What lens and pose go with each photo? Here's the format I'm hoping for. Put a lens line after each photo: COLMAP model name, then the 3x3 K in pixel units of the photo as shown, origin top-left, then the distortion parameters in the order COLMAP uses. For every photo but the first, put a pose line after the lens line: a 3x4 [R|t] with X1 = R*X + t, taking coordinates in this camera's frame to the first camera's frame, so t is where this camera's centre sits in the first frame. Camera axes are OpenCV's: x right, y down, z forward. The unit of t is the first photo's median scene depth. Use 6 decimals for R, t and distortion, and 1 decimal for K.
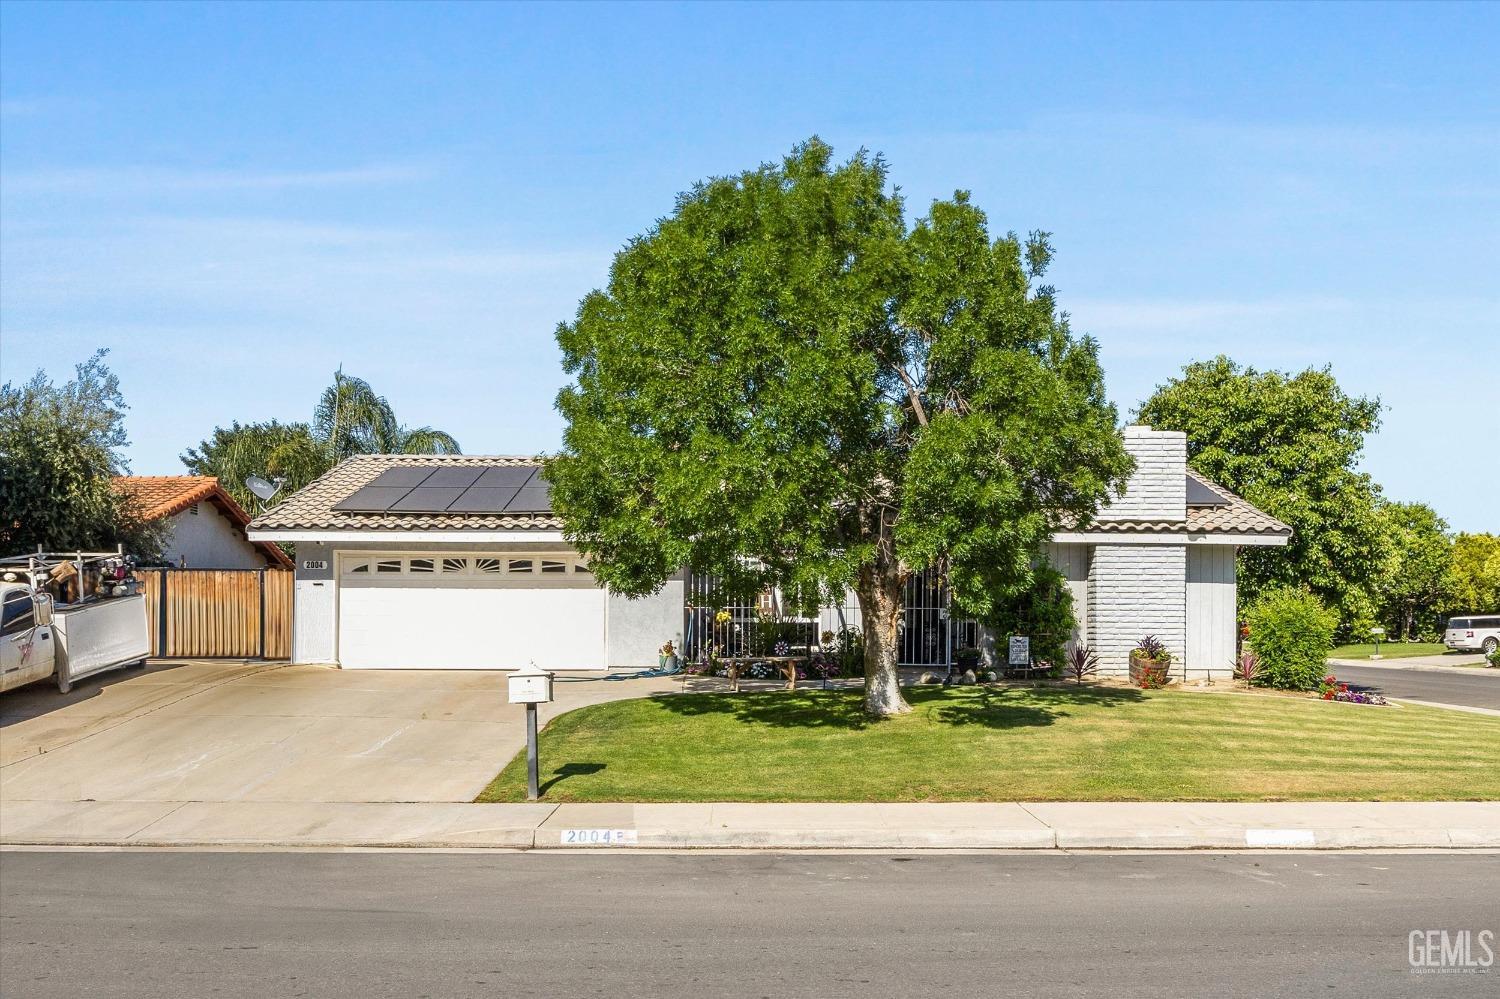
lens RADIAL K [[604.7, 0, 745.3], [0, 604.7, 499.1], [0, 0, 1]] dist [-0.002354, -0.000173]
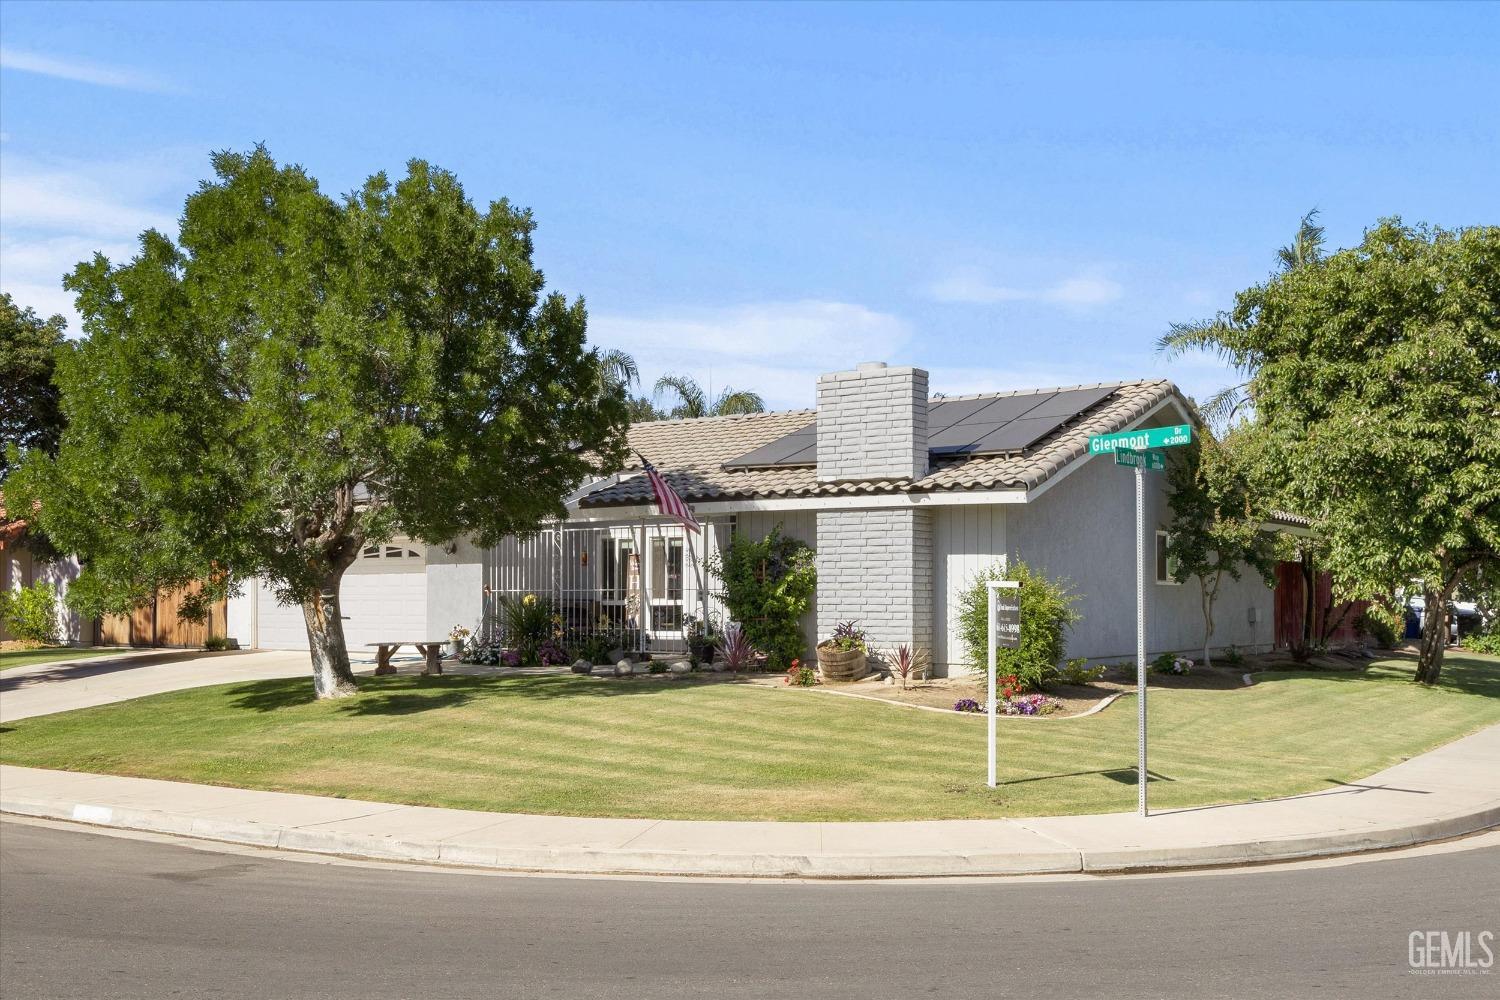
lens RADIAL K [[693.3, 0, 750.0], [0, 693.3, 500.0], [0, 0, 1]] dist [-0.004521, -0.000641]
pose [[0.962984, -0.045937, -0.265615, 0.758662], [0.060258, 0.997122, 0.046015, 0.010465], [0.262736, -0.060317, 0.962981, 0.060682]]
